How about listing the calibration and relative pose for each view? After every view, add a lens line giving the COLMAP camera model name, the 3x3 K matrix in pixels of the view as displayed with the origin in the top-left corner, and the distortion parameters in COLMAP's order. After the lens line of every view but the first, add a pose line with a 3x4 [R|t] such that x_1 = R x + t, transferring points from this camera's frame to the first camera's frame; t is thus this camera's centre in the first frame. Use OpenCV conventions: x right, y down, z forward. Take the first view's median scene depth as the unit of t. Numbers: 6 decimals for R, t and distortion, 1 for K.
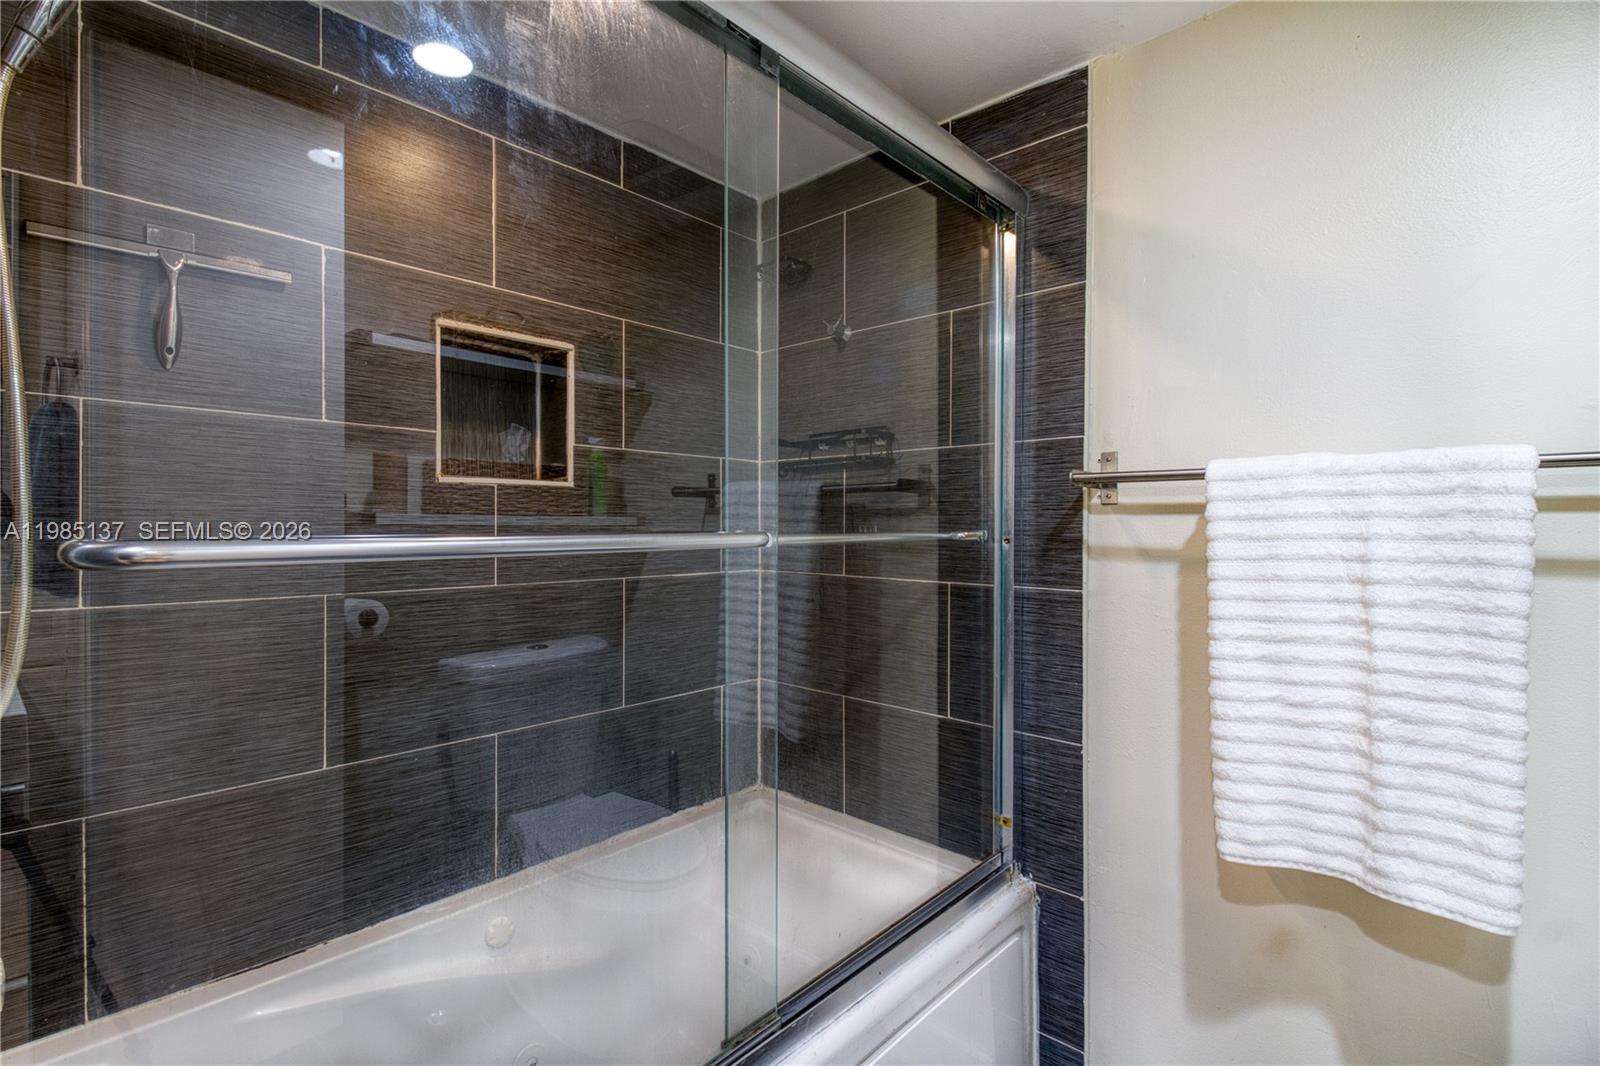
lens RADIAL K [[748.5, 0, 785.9], [0, 748.5, 530.1], [0, 0, 1]] dist [0.017324, -0.012402]
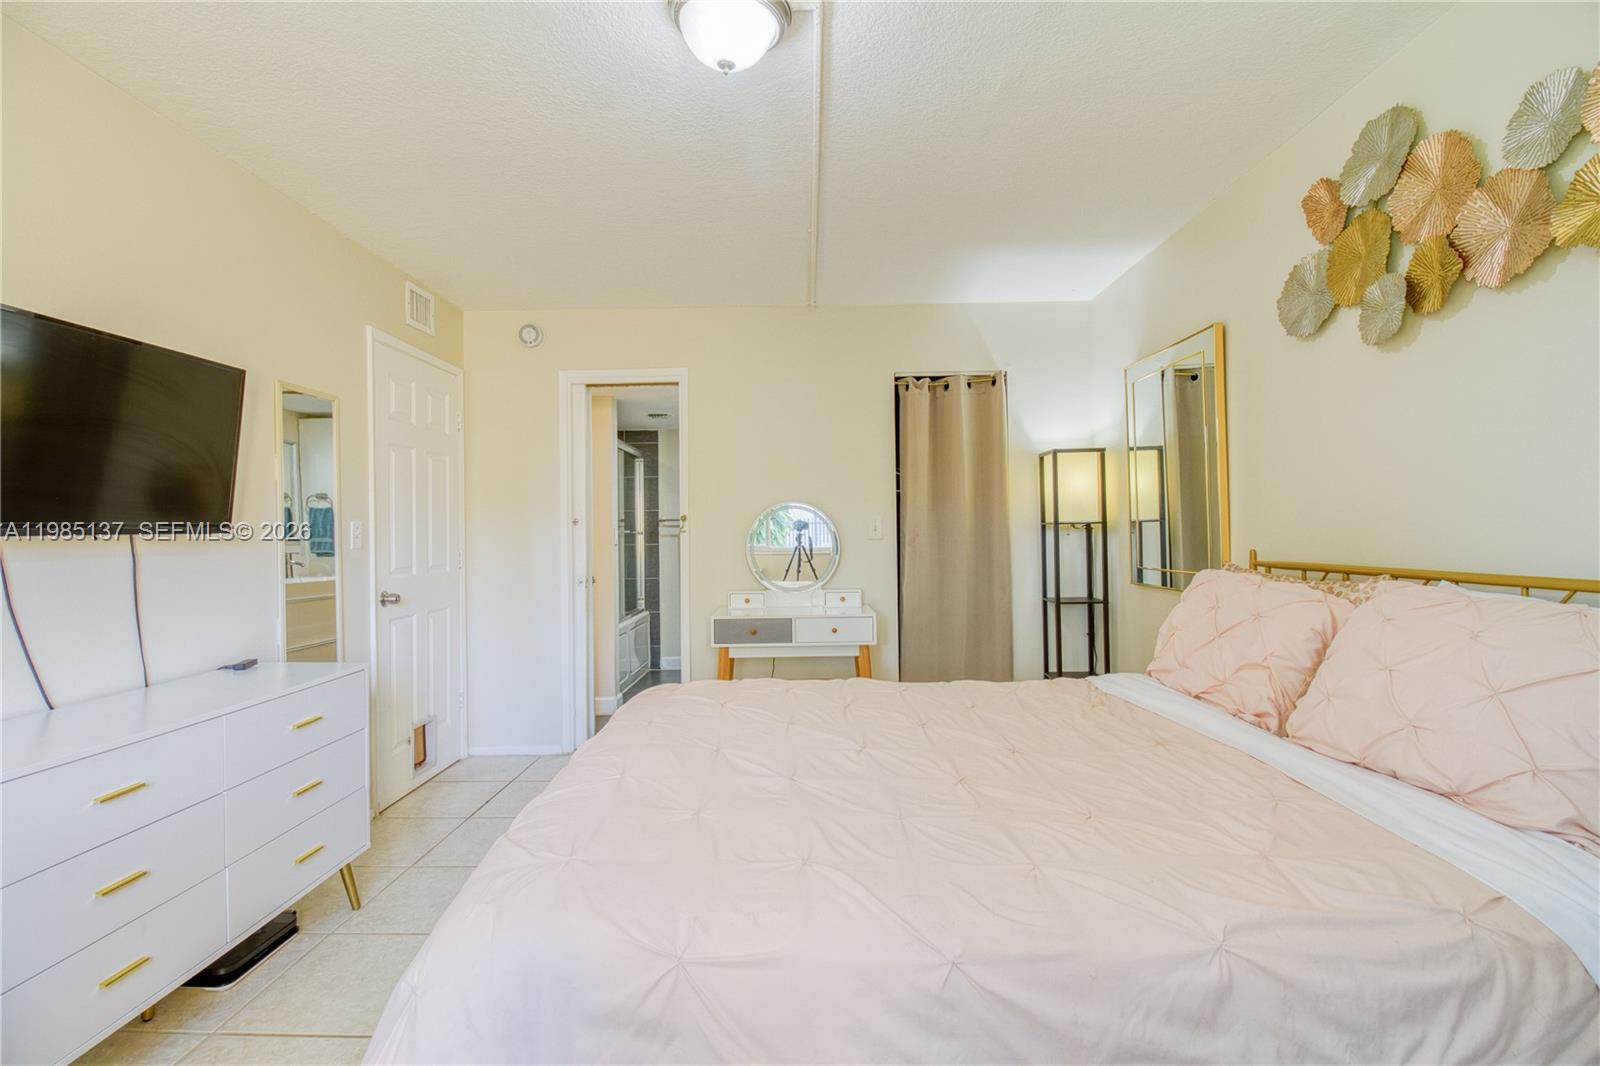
lens RADIAL K [[748.5, 0, 801.7], [0, 748.5, 532.4], [0, 0, 1]] dist [0.017324, -0.012402]
pose [[0.748801, -0.008448, 0.662741, -1.950225], [0.018442, 0.999797, -0.008092, 0.061830], [-0.662539, 0.018281, 0.748805, -2.951473]]
